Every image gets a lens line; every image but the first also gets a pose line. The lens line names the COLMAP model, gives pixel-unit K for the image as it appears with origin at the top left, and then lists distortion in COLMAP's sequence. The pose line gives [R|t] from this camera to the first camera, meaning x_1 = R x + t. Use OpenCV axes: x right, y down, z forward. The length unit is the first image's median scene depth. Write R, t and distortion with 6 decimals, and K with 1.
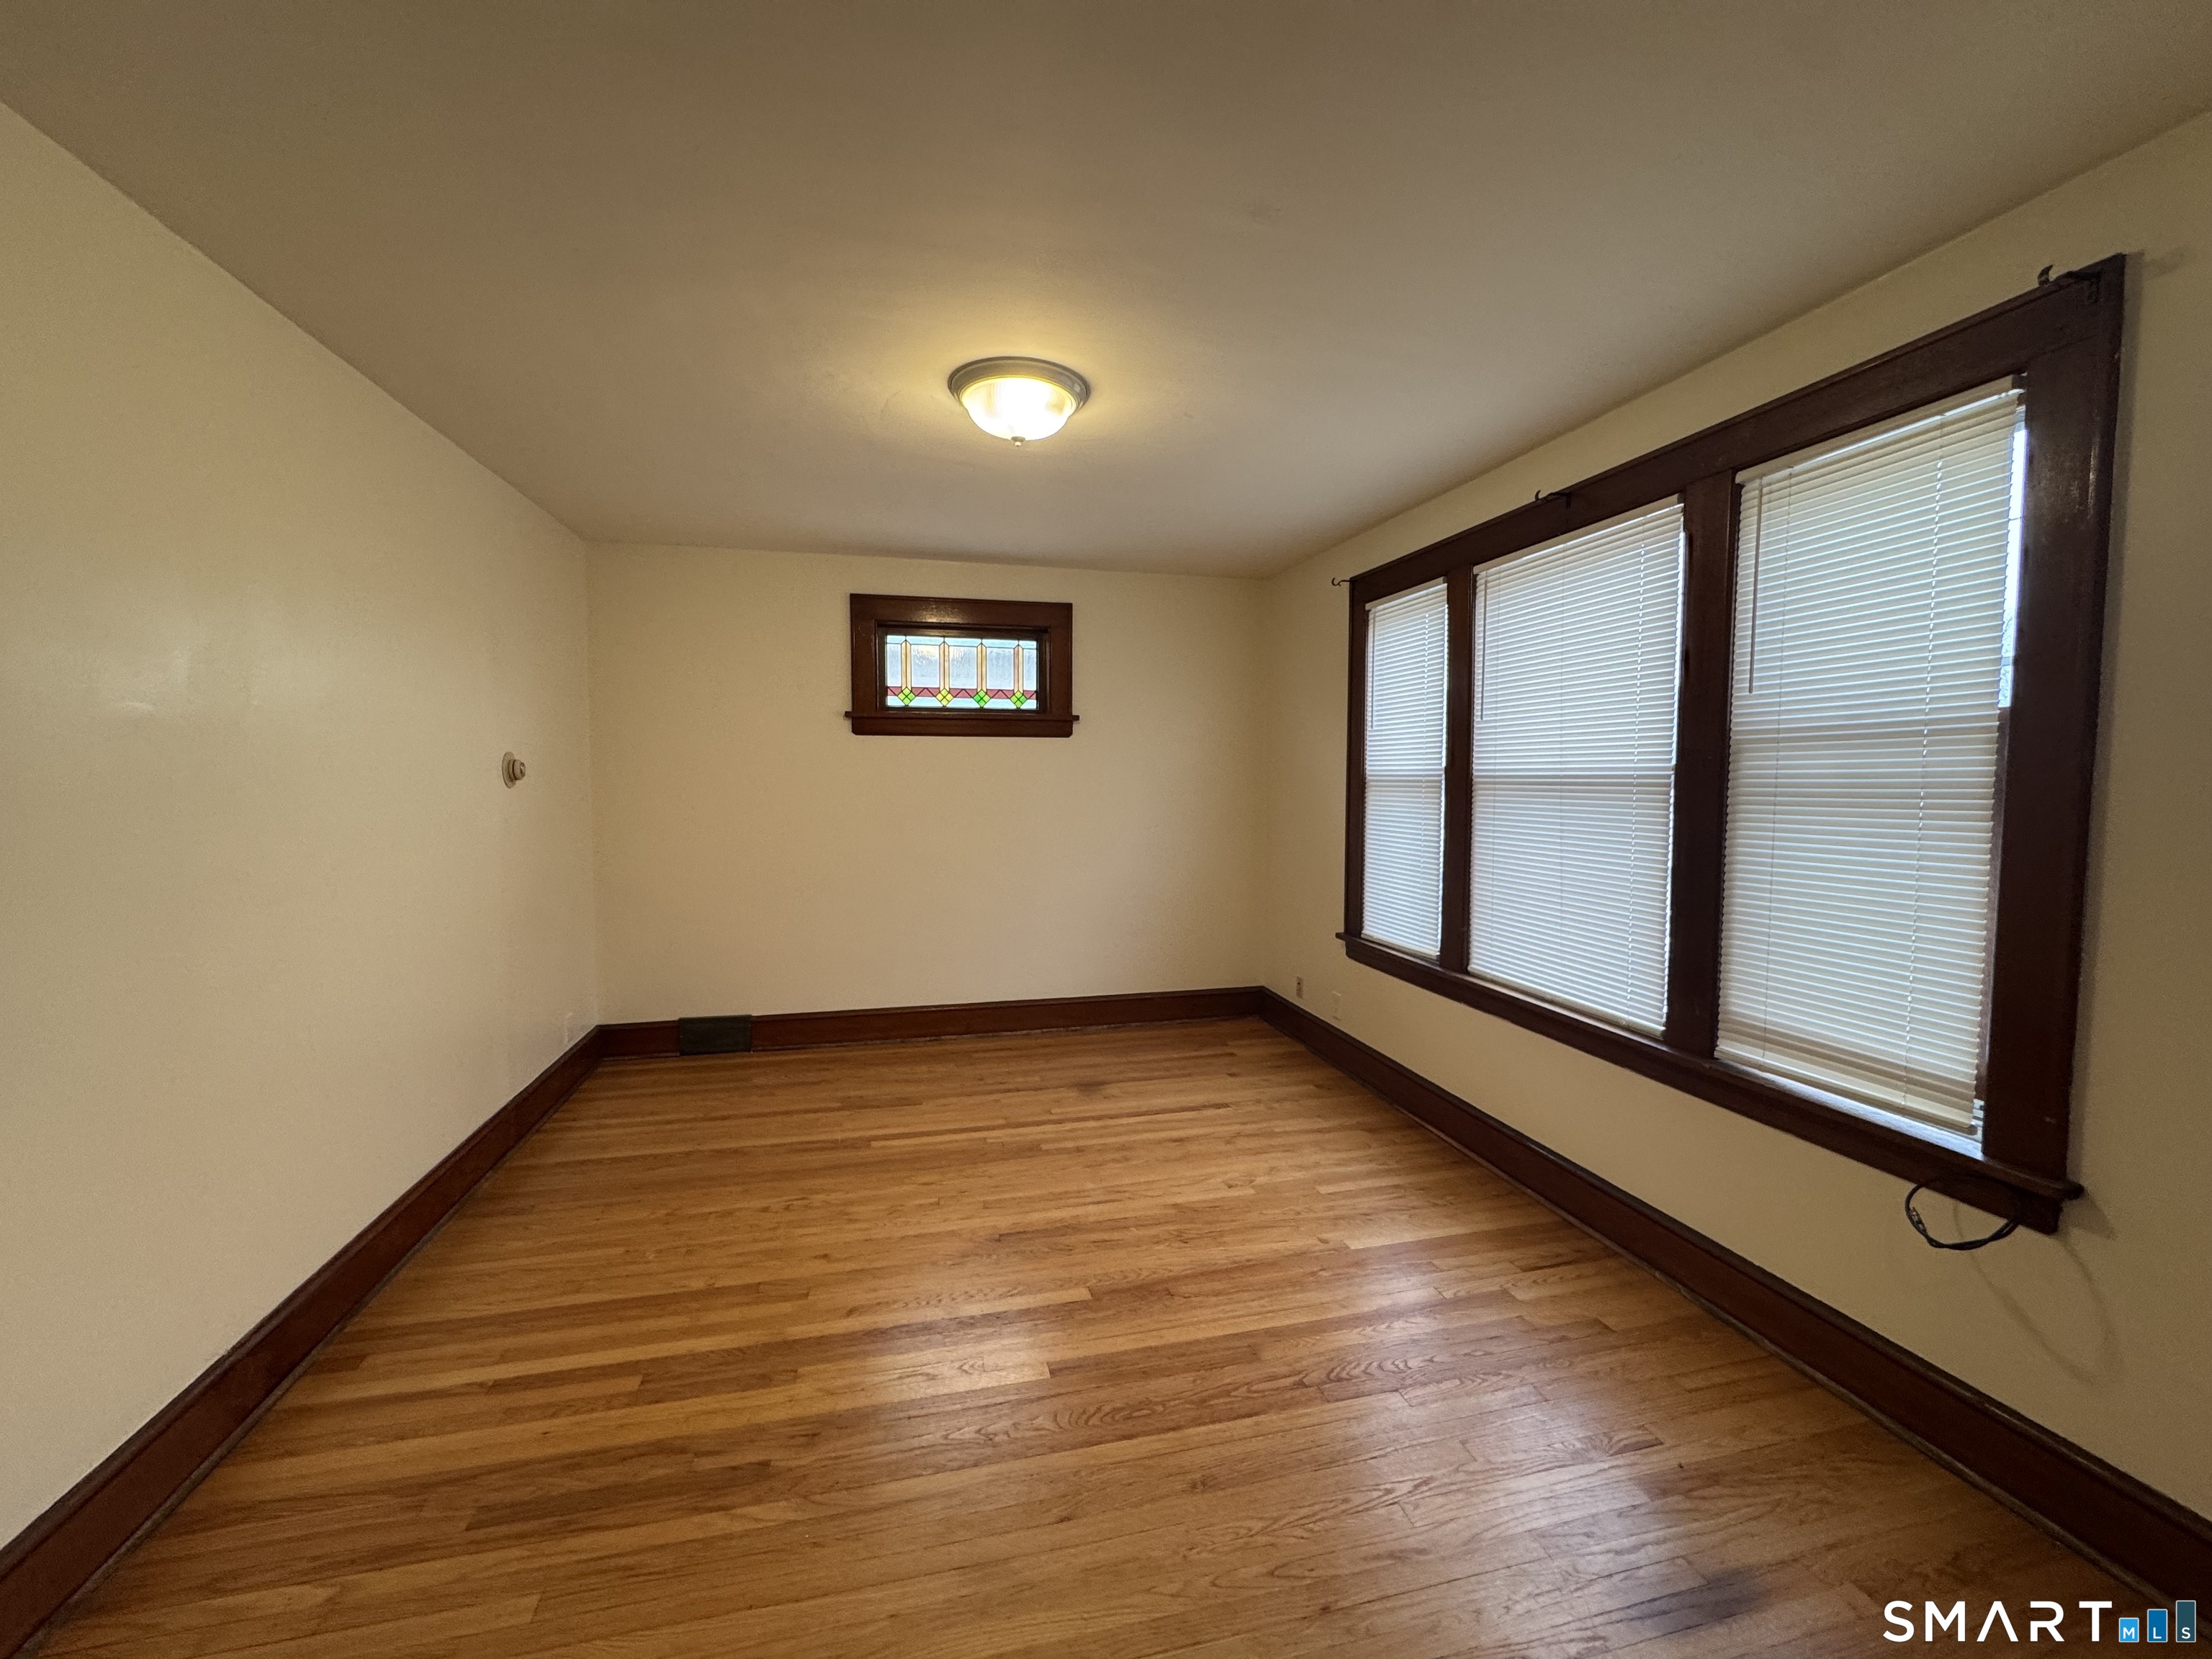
lens RADIAL K [[882.3, 0, 1103.1], [0, 882.3, 830.5], [0, 0, 1]] dist [-0.000359, 0.000104]
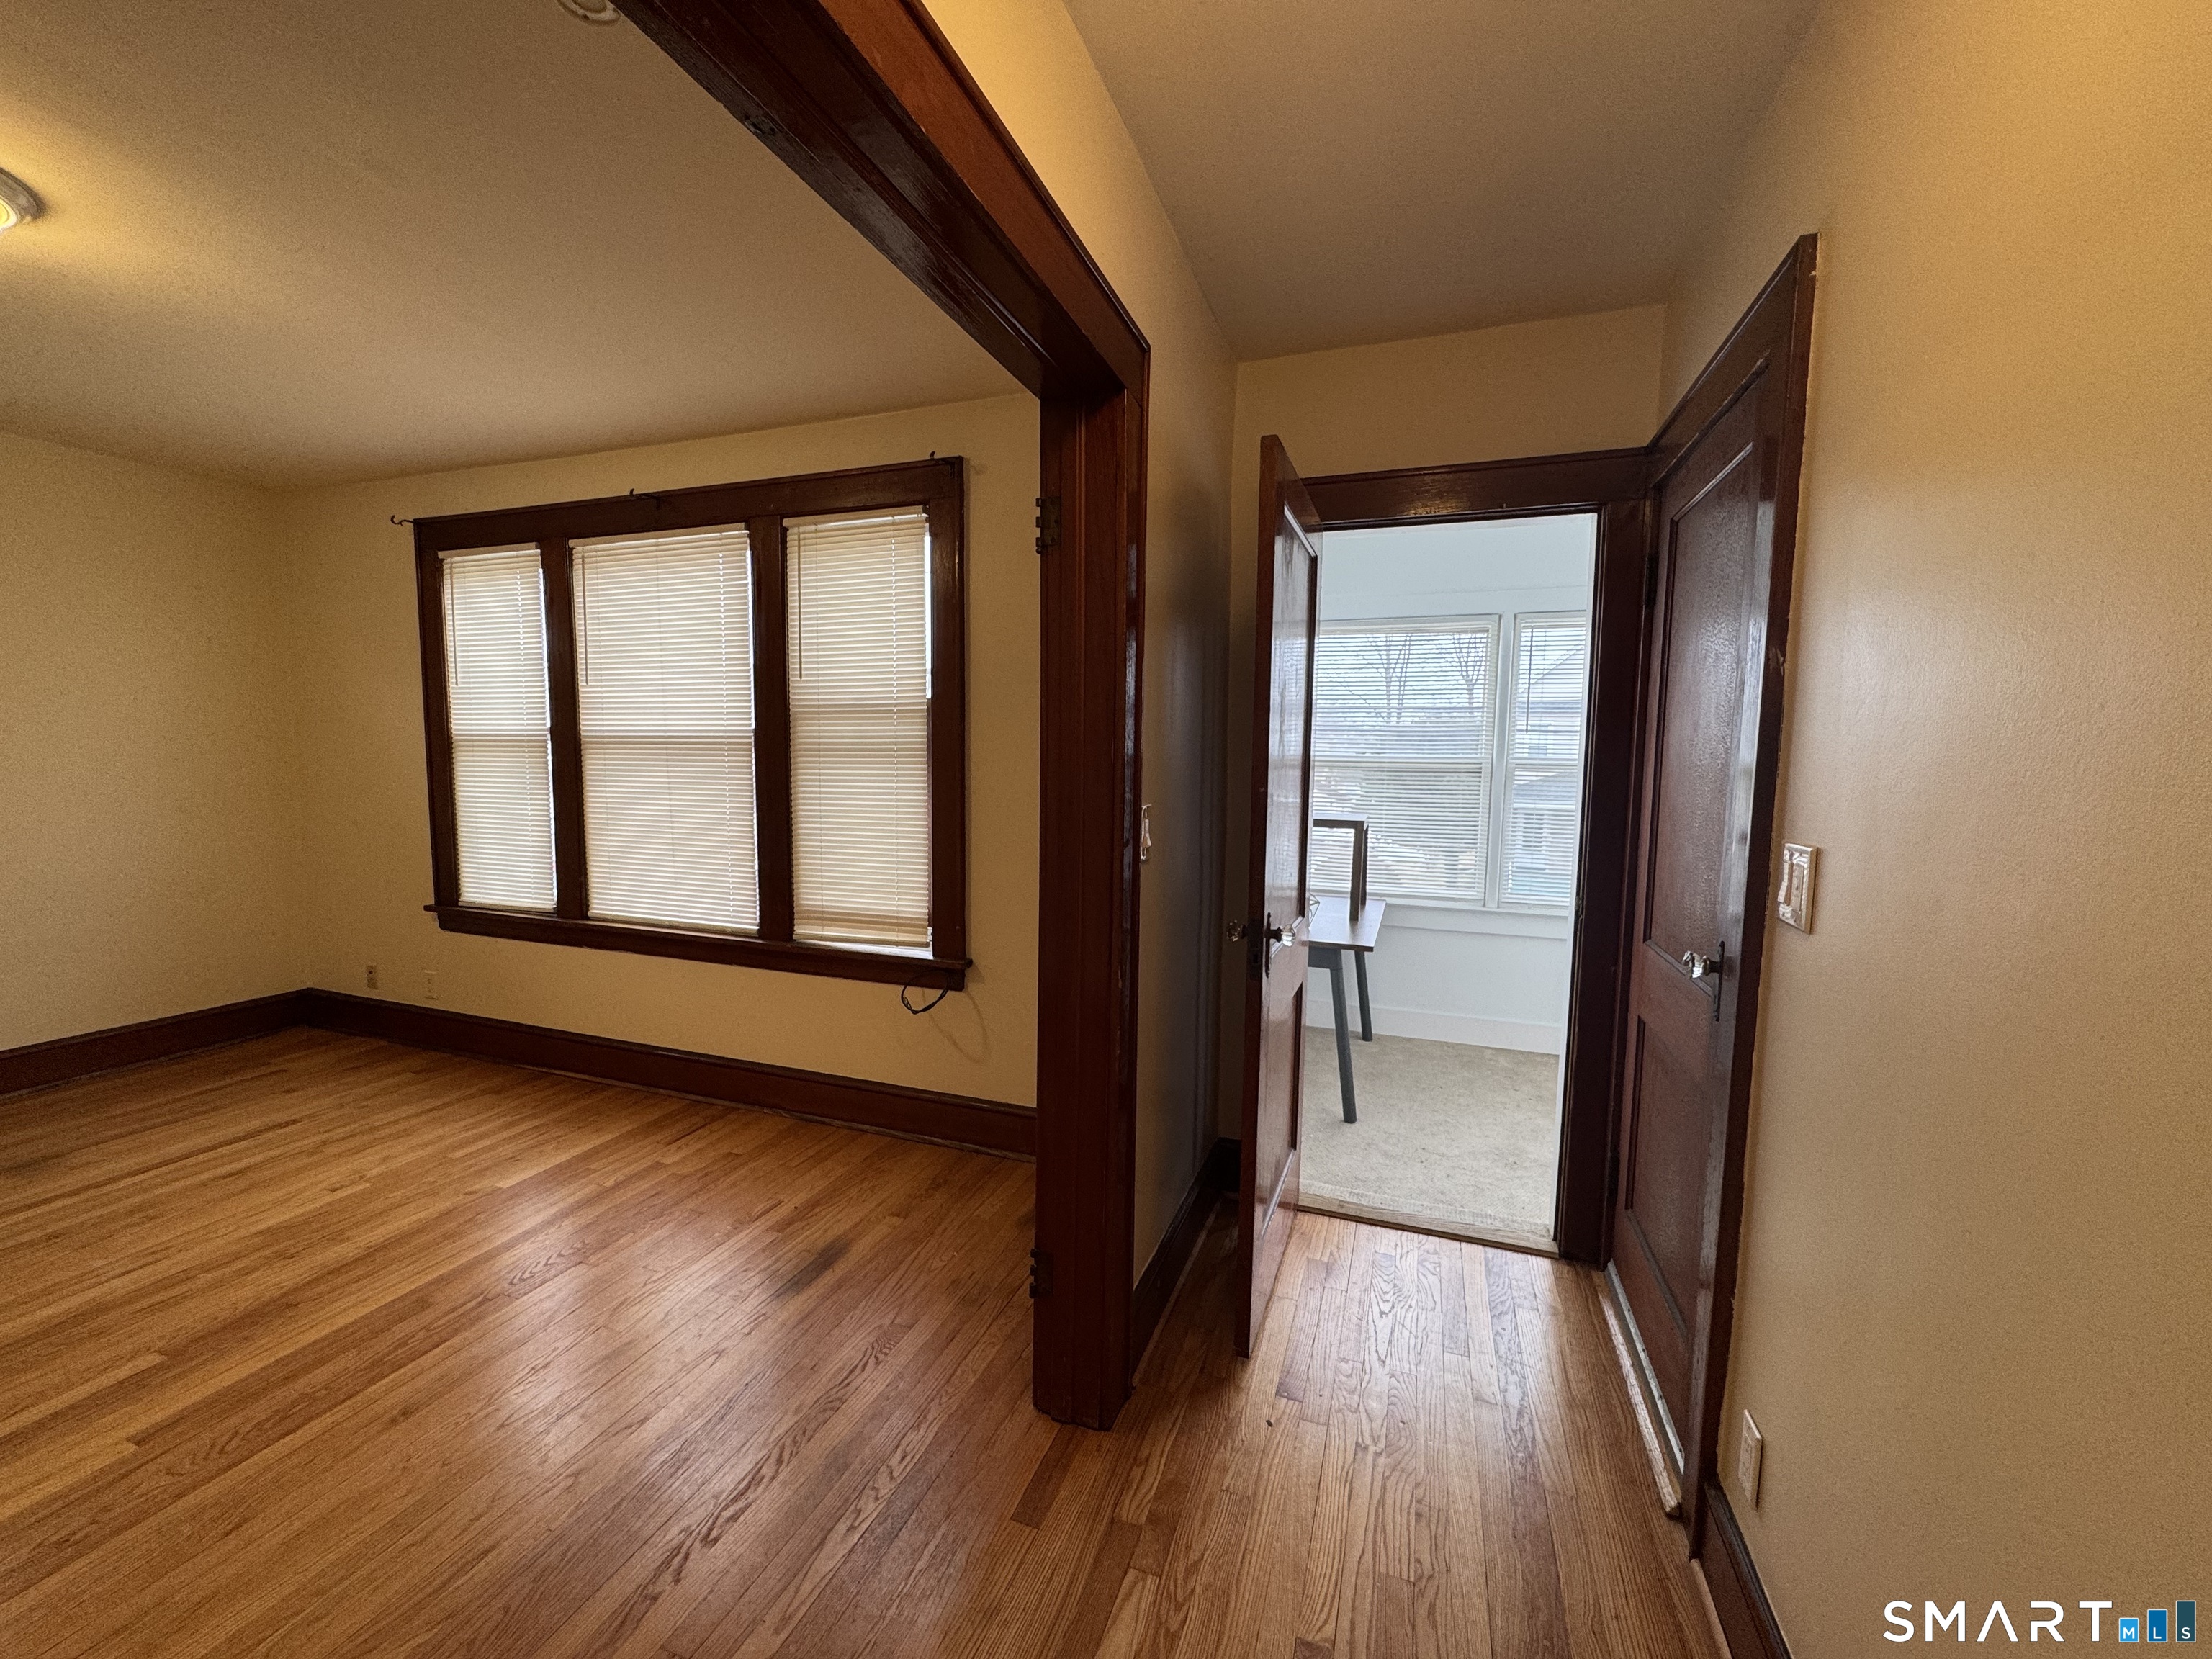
lens RADIAL K [[881.9, 0, 1107.6], [0, 881.9, 832.2], [0, 0, 1]] dist [-0.002659, 0.000053]
pose [[0.552106, -0.066097, 0.831150, -0.163708], [0.039677, 0.997806, 0.052994, 0.030516], [-0.832829, 0.003719, 0.553517, -0.169837]]
